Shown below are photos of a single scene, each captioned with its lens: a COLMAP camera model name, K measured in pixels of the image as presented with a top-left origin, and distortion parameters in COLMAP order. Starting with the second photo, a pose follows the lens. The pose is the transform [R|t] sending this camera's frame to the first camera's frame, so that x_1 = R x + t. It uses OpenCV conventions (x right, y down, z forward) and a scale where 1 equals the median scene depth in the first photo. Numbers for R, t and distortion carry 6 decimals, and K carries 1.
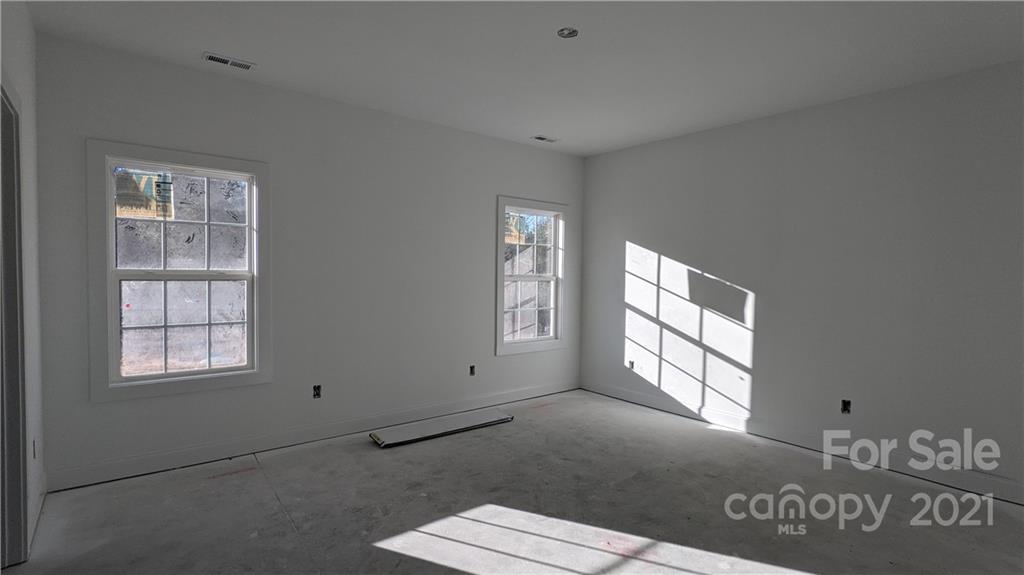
lens RADIAL K [[501.4, 0, 512.9], [0, 501.4, 288.4], [0, 0, 1]] dist [0.000809, 0.000234]
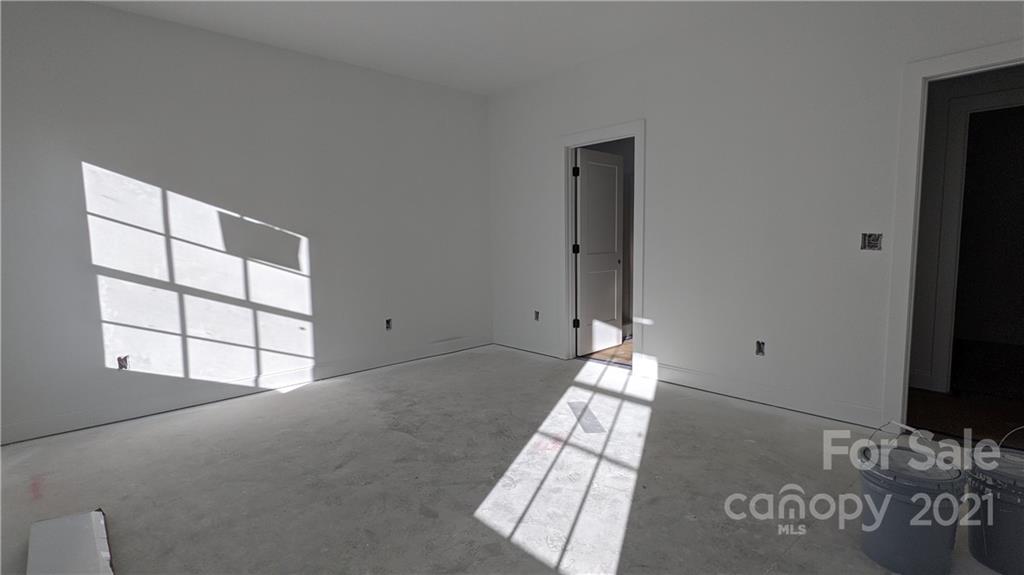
lens RADIAL K [[501.4, 0, 512.9], [0, 501.4, 284.8], [0, 0, 1]] dist [0.000809, 0.000234]
pose [[-0.073031, -0.110282, 0.991214, -0.482308], [0.049447, 0.992245, 0.114040, 0.008133], [-0.996103, 0.057341, -0.067012, 0.628694]]
